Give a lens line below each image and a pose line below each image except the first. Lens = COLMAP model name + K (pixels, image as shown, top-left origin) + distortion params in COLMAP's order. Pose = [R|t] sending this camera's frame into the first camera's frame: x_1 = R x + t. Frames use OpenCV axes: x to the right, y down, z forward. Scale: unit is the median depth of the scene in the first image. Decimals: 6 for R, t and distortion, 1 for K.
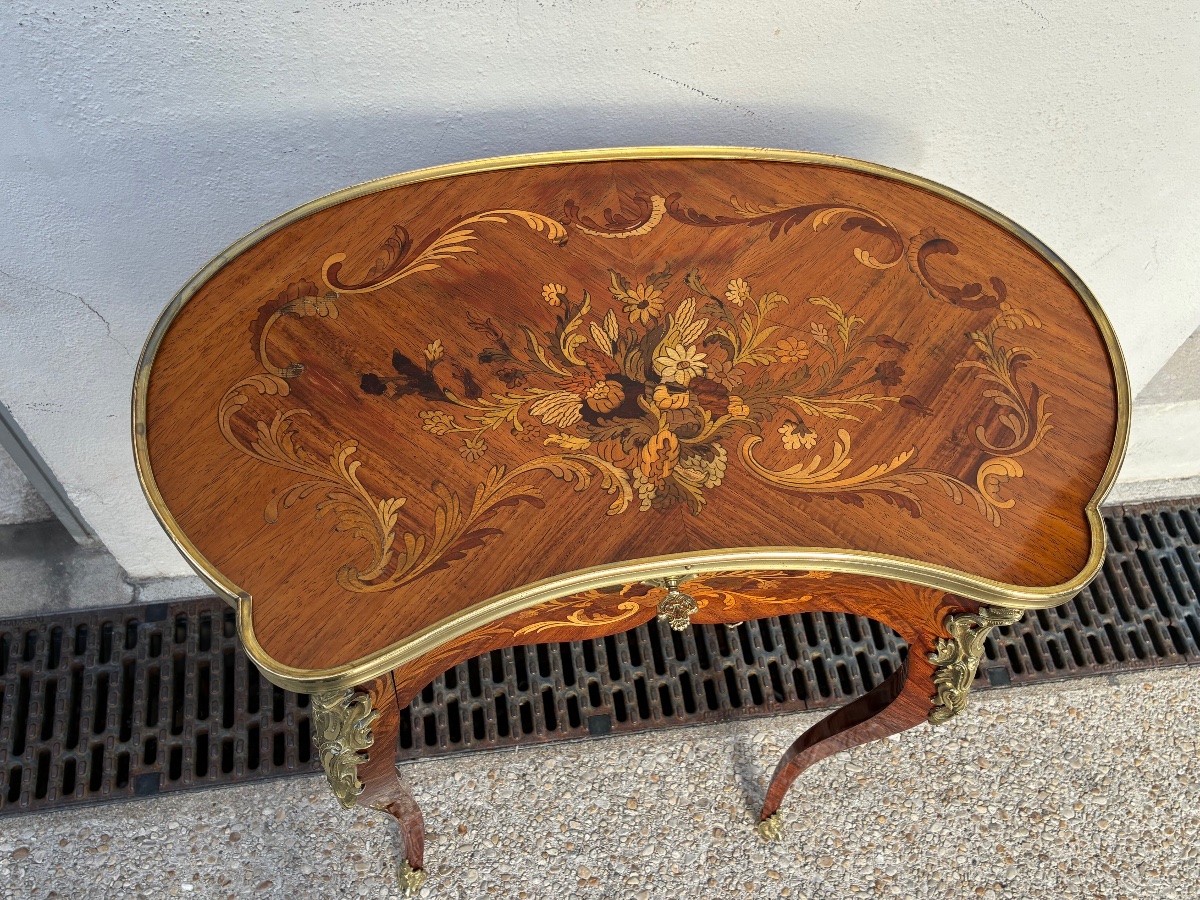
lens RADIAL K [[1123.2, 0, 607.9], [0, 1123.2, 454.0], [0, 0, 1]] dist [0.018979, 0.008626]
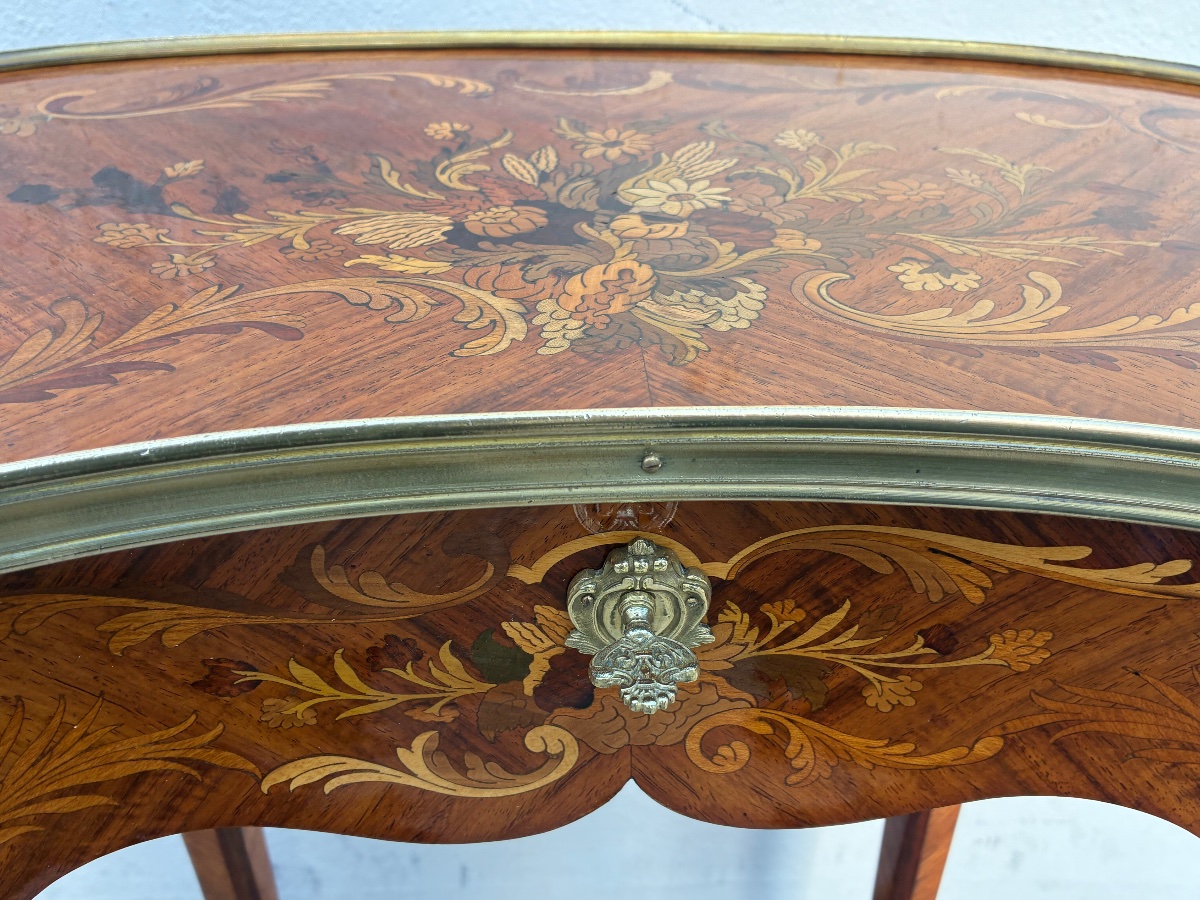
lens RADIAL K [[1160.2, 0, 610.3], [0, 1160.2, 452.0], [0, 0, 1]] dist [-0.024010, -0.006561]
pose [[0.994675, -0.000032, -0.103061, 0.082712], [-0.045811, 0.895641, -0.442412, 0.224698], [0.092320, 0.444777, 0.890871, 0.566697]]
